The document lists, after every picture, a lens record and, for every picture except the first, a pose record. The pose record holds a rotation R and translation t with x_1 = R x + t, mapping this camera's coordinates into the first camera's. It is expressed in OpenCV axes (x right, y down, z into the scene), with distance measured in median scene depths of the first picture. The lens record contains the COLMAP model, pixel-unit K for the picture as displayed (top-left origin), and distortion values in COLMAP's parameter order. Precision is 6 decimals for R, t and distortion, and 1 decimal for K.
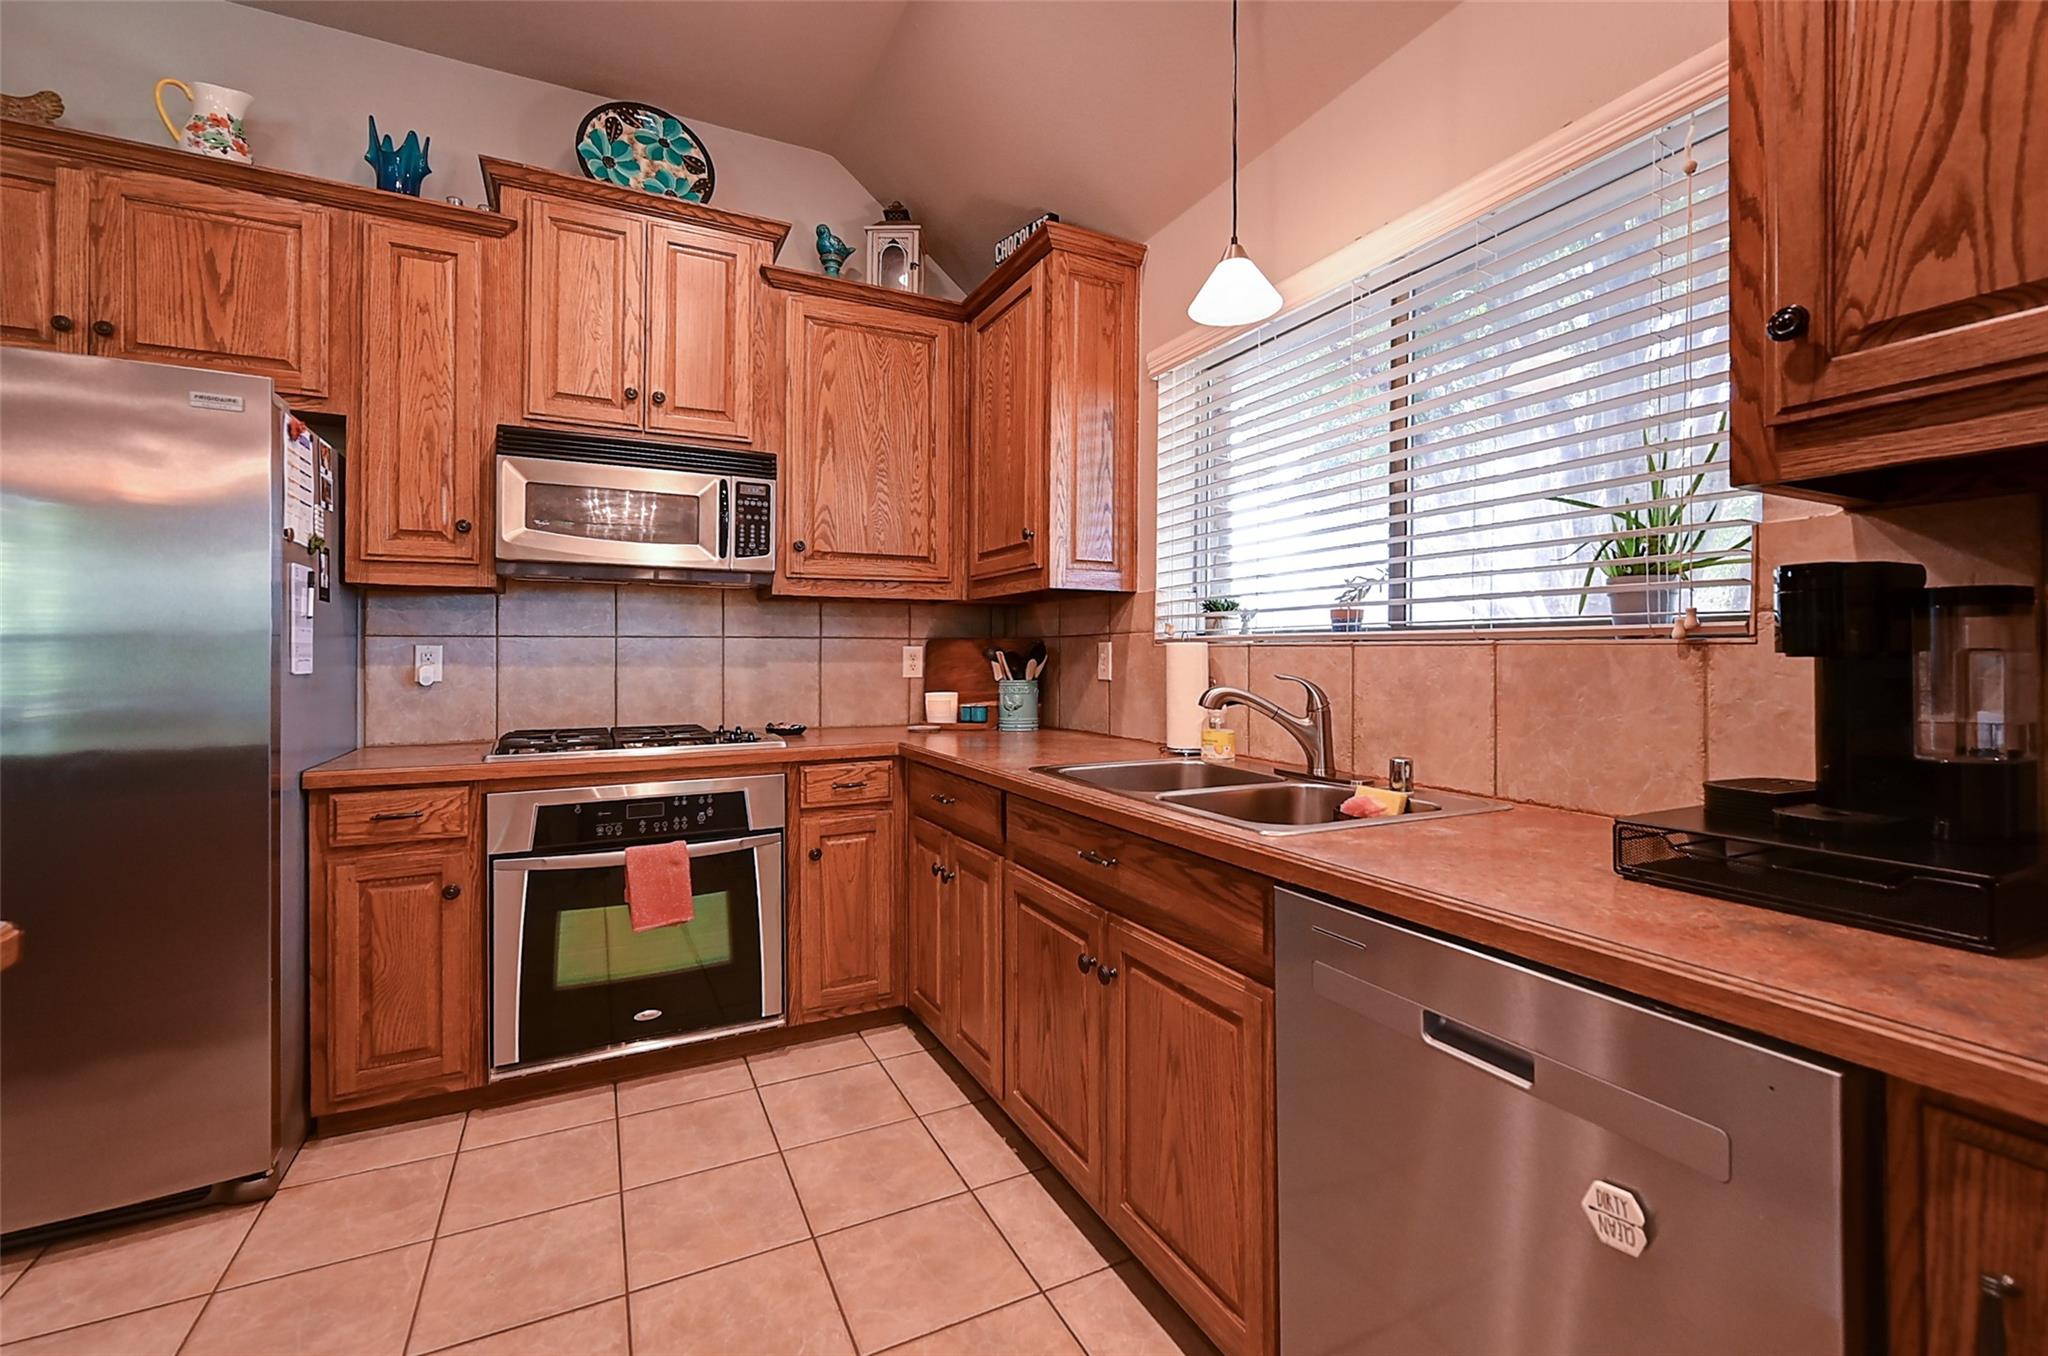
lens RADIAL K [[837.8, 0, 1027.9], [0, 837.8, 659.6], [0, 0, 1]] dist [0.002094, -0.000231]
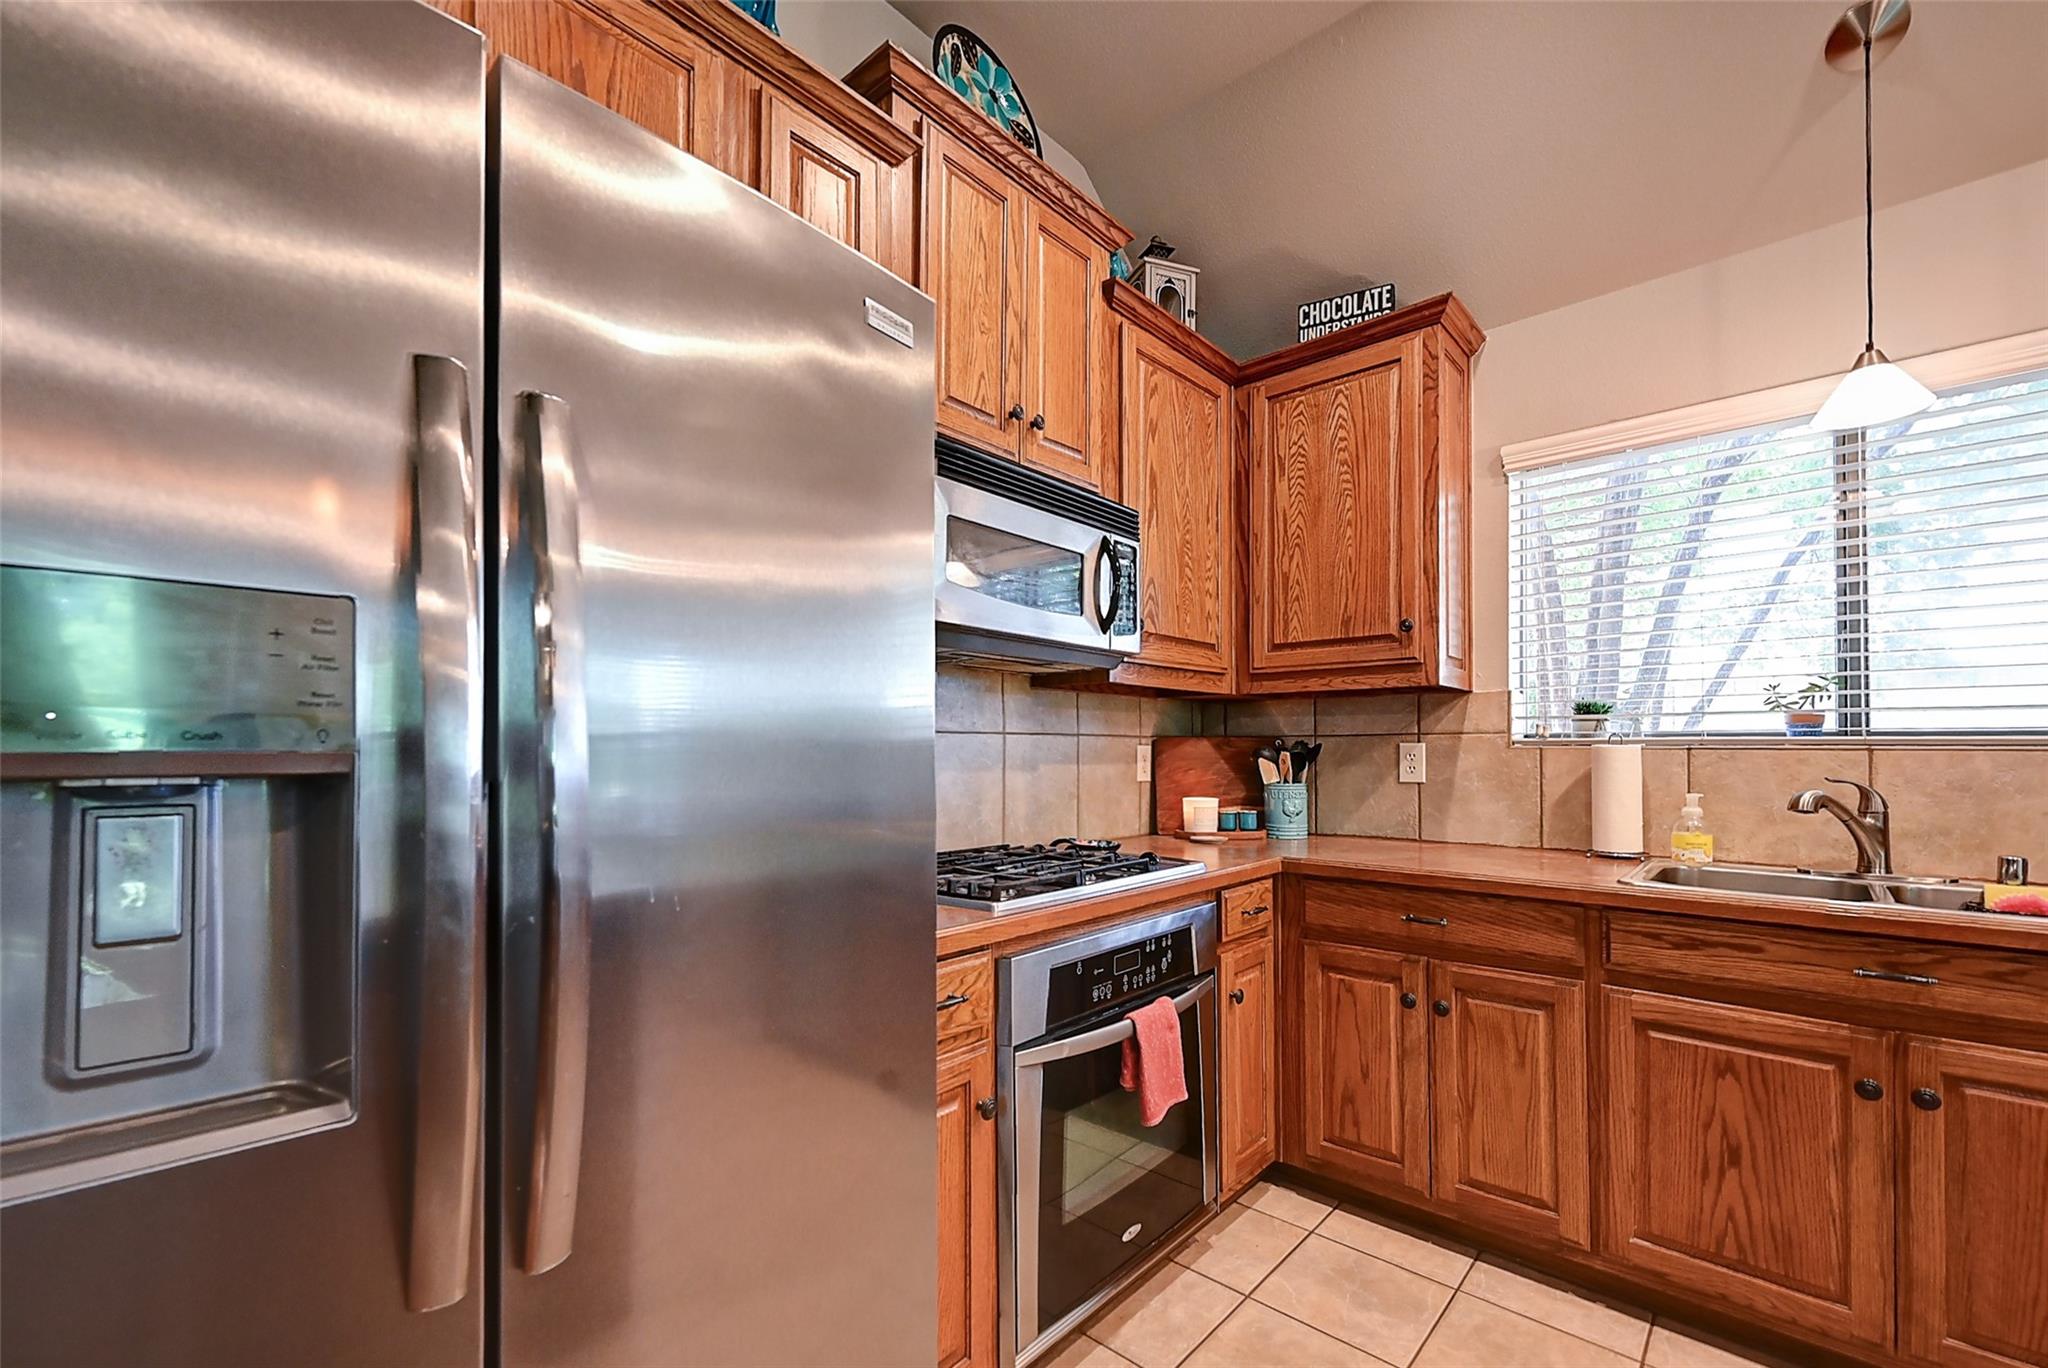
lens RADIAL K [[842.4, 0, 1031.1], [0, 842.4, 749.3], [0, 0, 1]] dist [0.000509, -0.000185]
pose [[0.936142, 0.004019, 0.351598, -0.716732], [-0.000974, 0.999960, -0.008837, -0.005206], [-0.351620, 0.007930, 0.936109, 0.279215]]
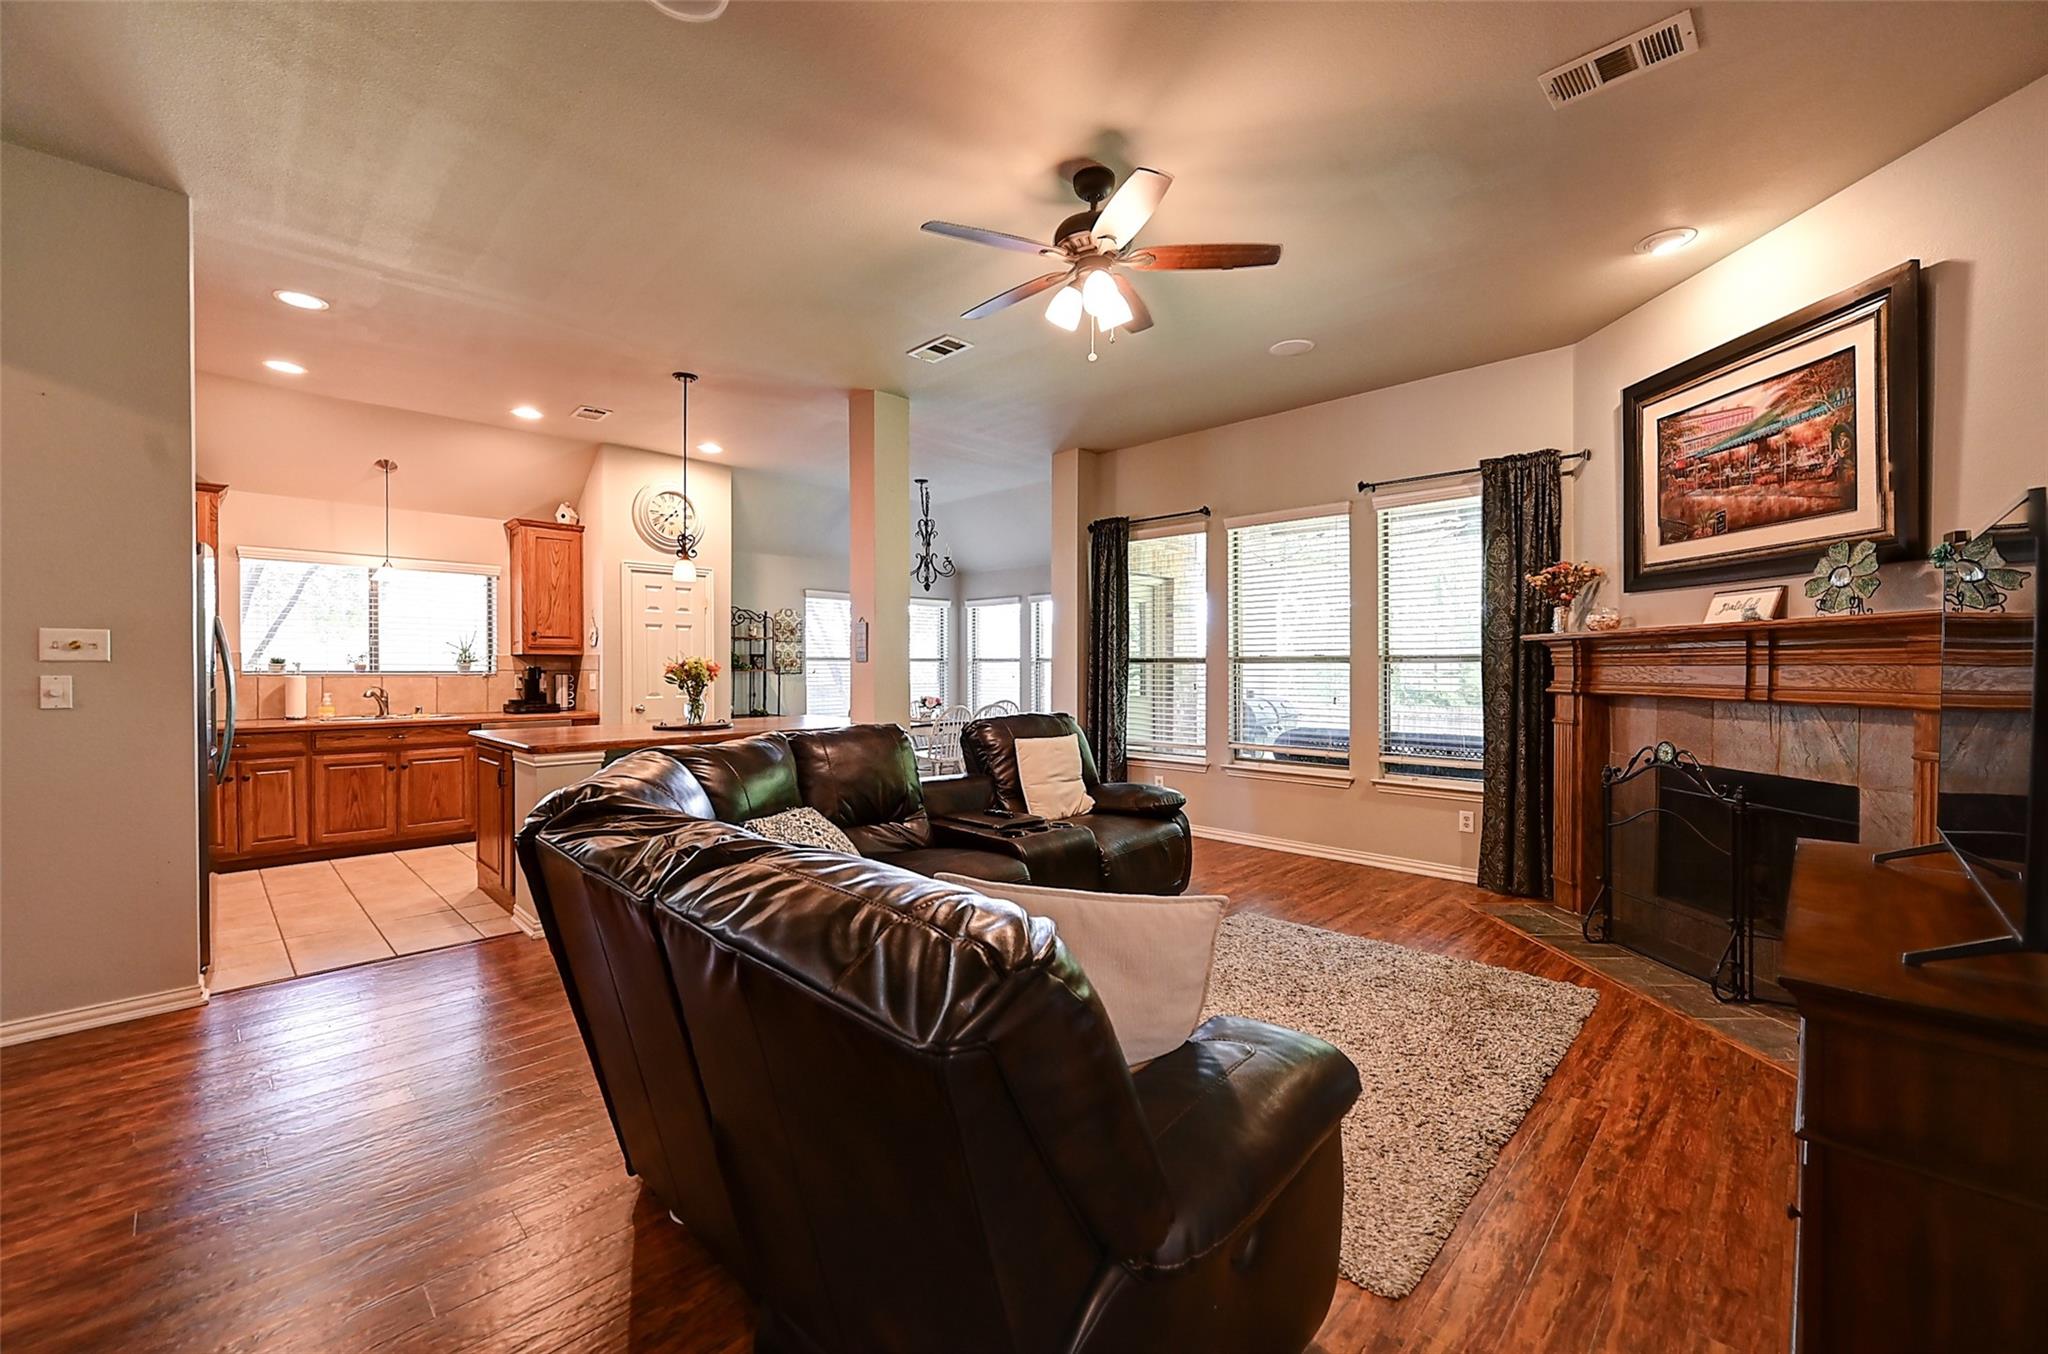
lens RADIAL K [[837.8, 0, 1039.7], [0, 837.8, 673.3], [0, 0, 1]] dist [0.002094, -0.000231]
pose [[-0.313414, -0.004547, 0.949606, -2.623598], [0.002994, 0.999979, 0.005777, -0.032024], [-0.949612, 0.004654, -0.313393, -0.314619]]
